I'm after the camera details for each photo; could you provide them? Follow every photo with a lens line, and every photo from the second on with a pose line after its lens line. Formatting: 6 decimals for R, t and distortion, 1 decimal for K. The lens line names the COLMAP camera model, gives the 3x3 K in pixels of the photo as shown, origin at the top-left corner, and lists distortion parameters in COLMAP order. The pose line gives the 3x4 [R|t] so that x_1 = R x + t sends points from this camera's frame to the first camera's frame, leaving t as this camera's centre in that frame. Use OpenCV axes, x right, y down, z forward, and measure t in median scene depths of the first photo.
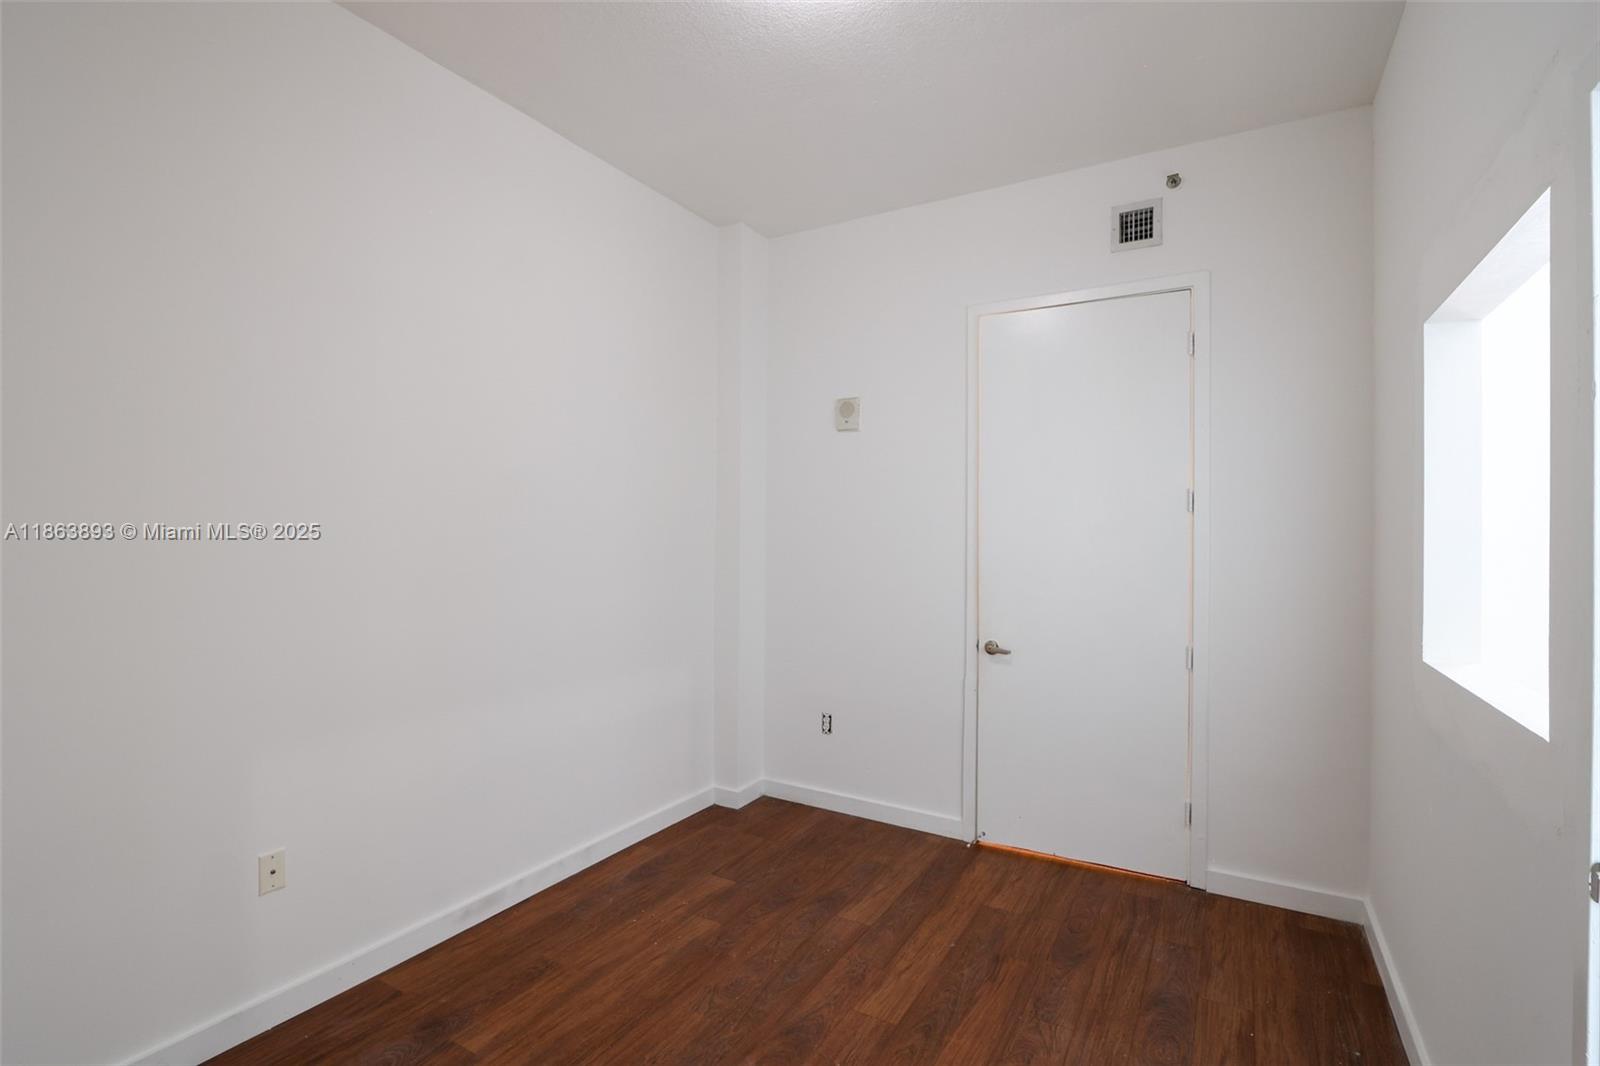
lens RADIAL K [[756.6, 0, 793.4], [0, 756.6, 525.6], [0, 0, 1]] dist [-0.014096, 0.000421]
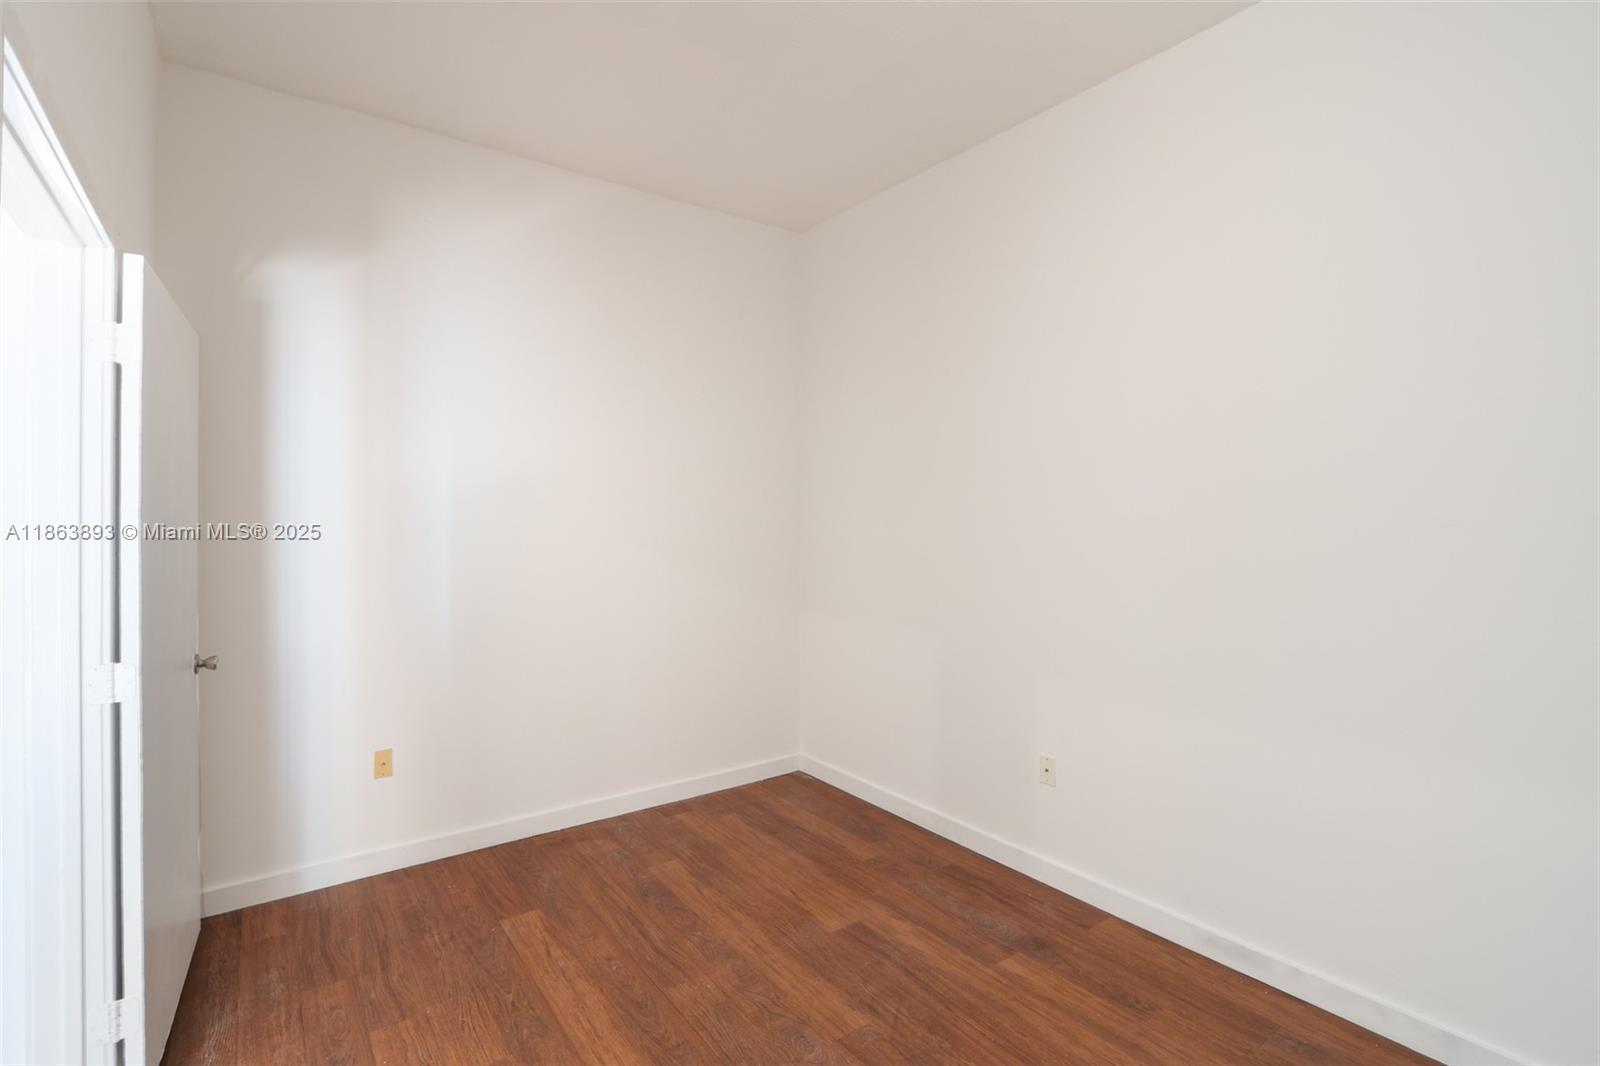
lens RADIAL K [[735.9, 0, 784.9], [0, 735.9, 530.4], [0, 0, 1]] dist [-0.013137, 0.000905]
pose [[-0.412115, -0.003113, -0.911126, 0.552049], [0.004741, 0.999973, -0.005561, 0.023217], [0.911119, -0.006612, -0.412089, 0.858826]]
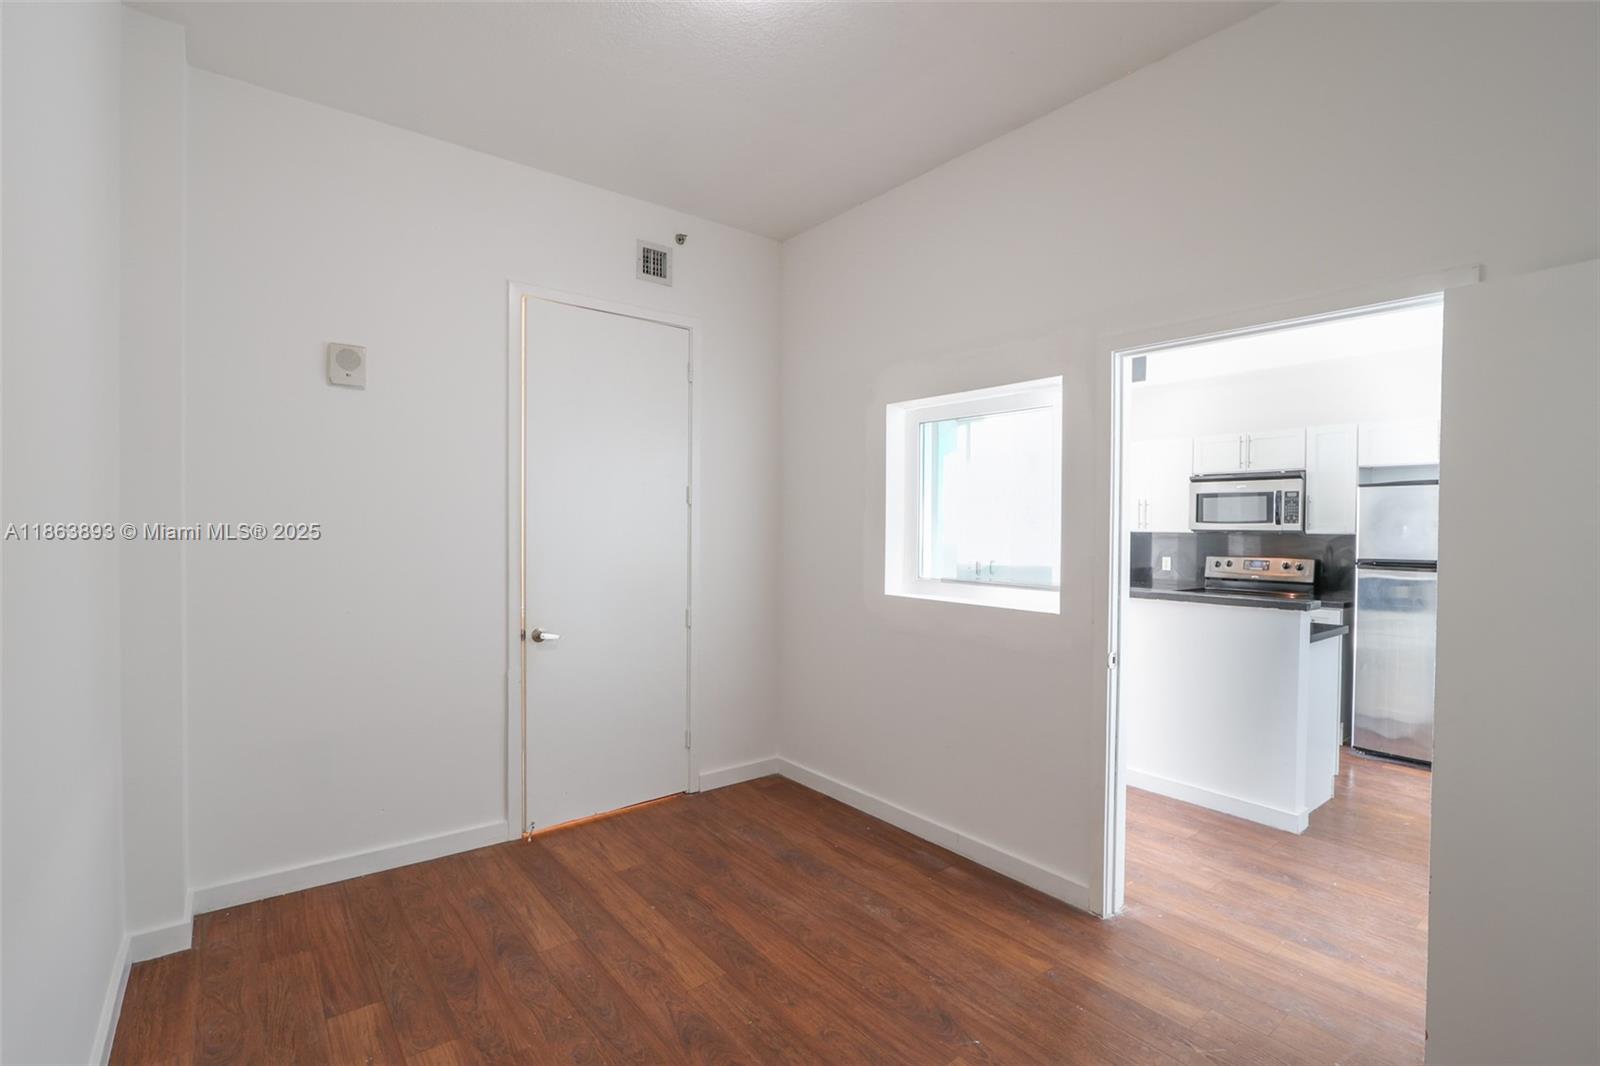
lens RADIAL K [[735.9, 0, 784.9], [0, 735.9, 530.4], [0, 0, 1]] dist [-0.013137, 0.000905]
pose [[0.364325, -0.011998, 0.931195, -0.639178], [-0.016694, 0.999672, 0.019412, -0.001365], [-0.931122, -0.022618, 0.364005, 0.429254]]
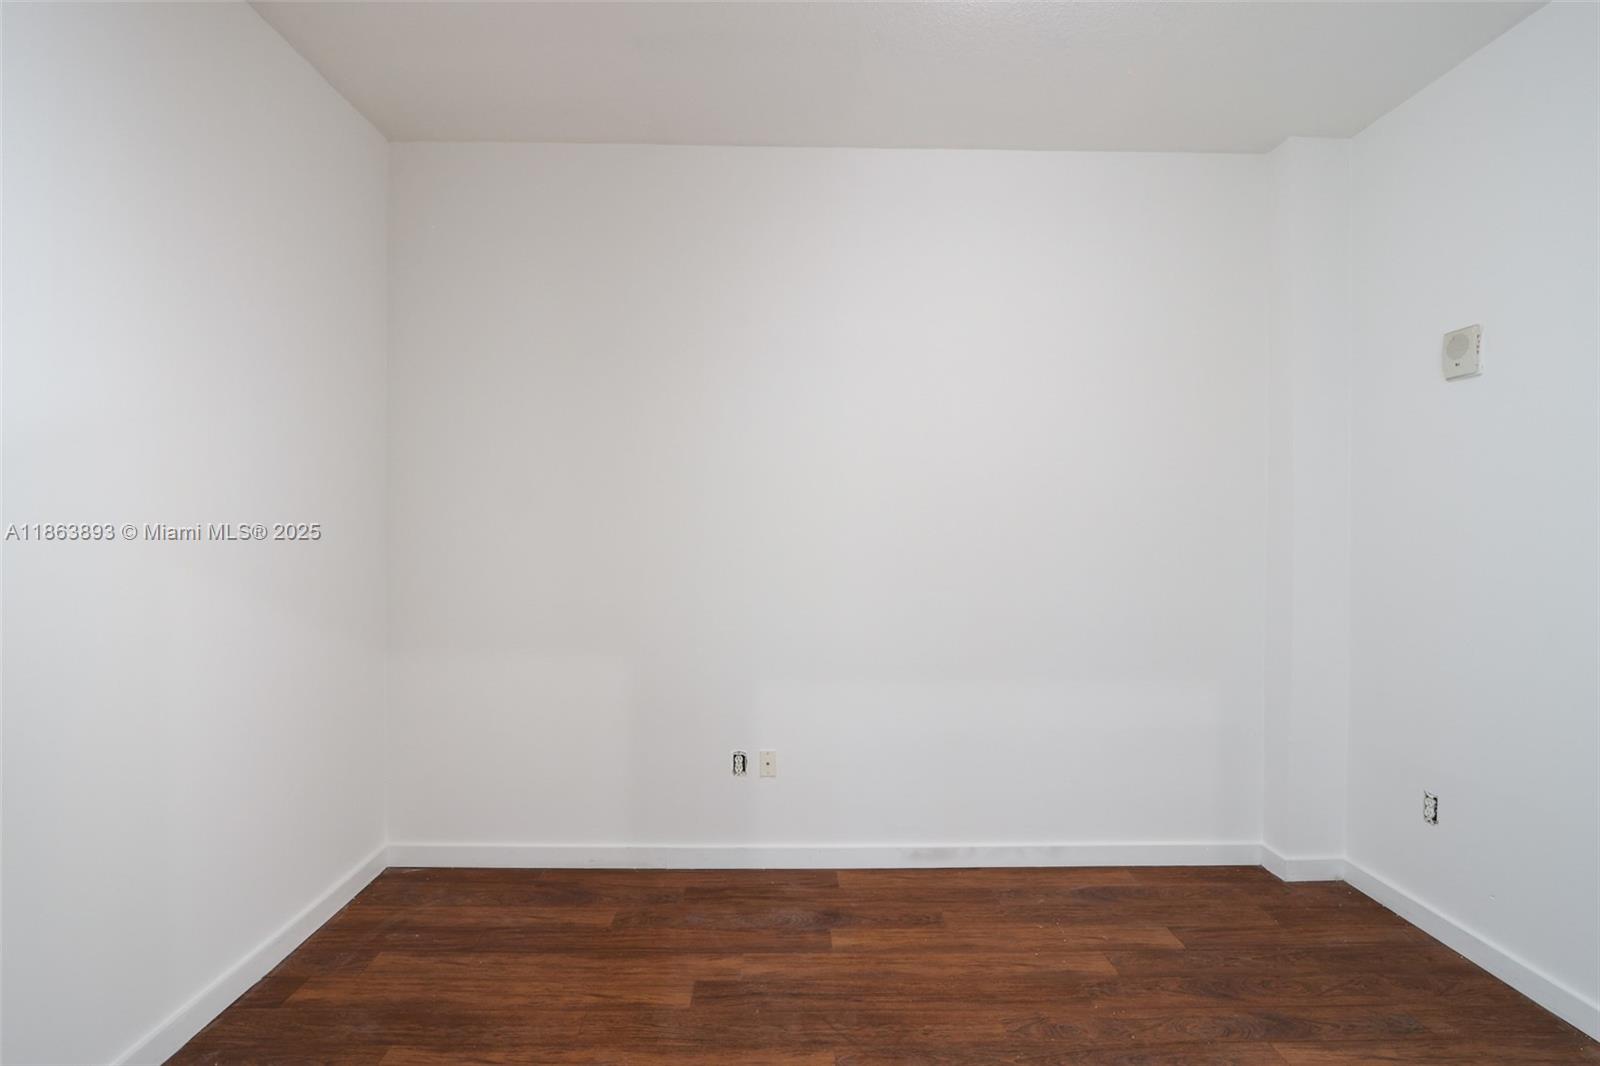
lens RADIAL K [[735.9, 0, 784.9], [0, 735.9, 530.4], [0, 0, 1]] dist [-0.013137, 0.000905]
pose [[0.515066, -0.007423, -0.857119, 0.433328], [0.010464, 0.999942, -0.002372, 0.005930], [0.857087, -0.007747, 0.515114, 0.222228]]
